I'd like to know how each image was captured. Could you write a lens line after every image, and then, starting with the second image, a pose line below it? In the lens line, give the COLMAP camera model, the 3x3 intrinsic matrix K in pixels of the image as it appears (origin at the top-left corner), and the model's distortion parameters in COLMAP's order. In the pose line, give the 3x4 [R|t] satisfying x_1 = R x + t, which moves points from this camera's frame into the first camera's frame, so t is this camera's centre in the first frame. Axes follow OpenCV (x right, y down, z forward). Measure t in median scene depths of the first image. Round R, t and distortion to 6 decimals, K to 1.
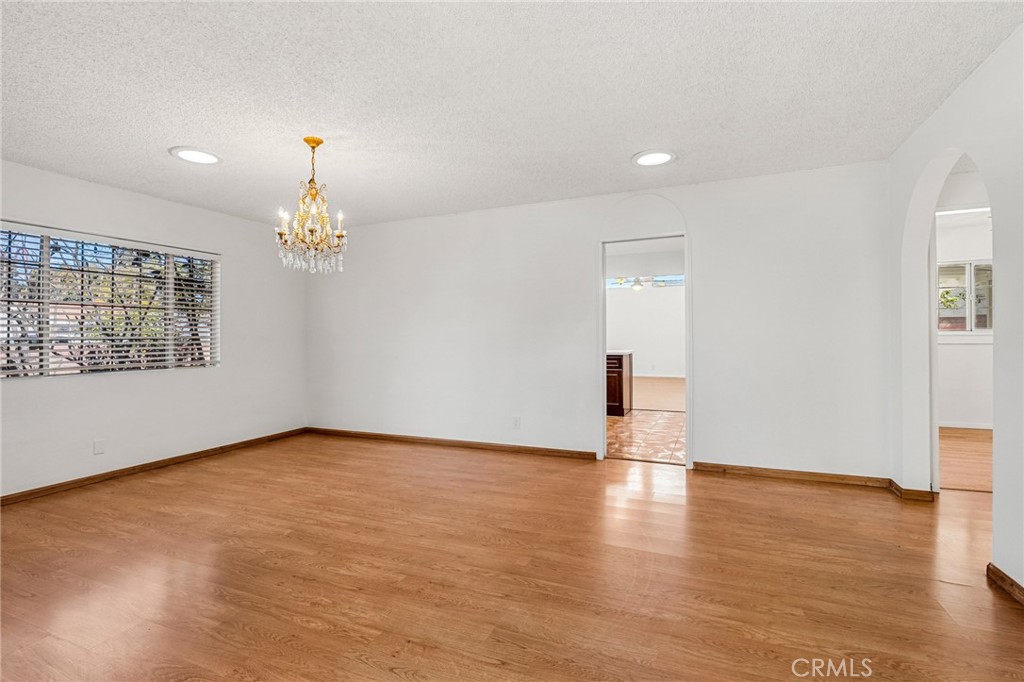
lens RADIAL K [[451.1, 0, 510.3], [0, 451.1, 337.5], [0, 0, 1]] dist [-0.001807, -0.000025]
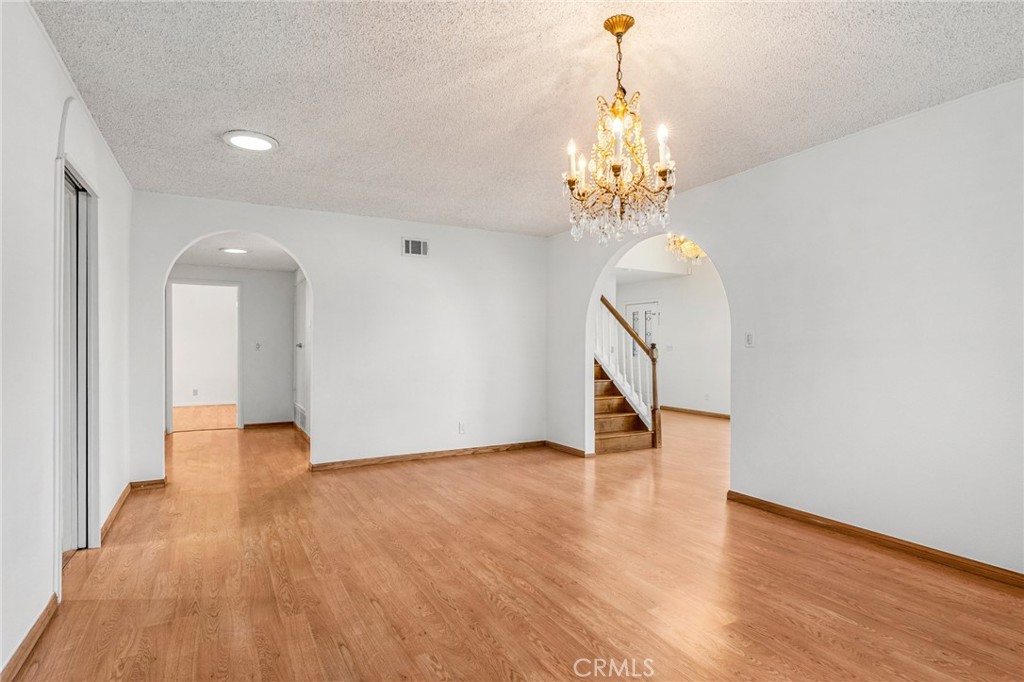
lens RADIAL K [[544.7, 0, 510.7], [0, 544.7, 342.7], [0, 0, 1]] dist [-0.000544, -0.000015]
pose [[-0.779371, 0.017576, 0.626316, -0.908084], [0.013508, 0.999845, -0.011248, 0.007562], [-0.626417, -0.000306, -0.779488, 1.908388]]
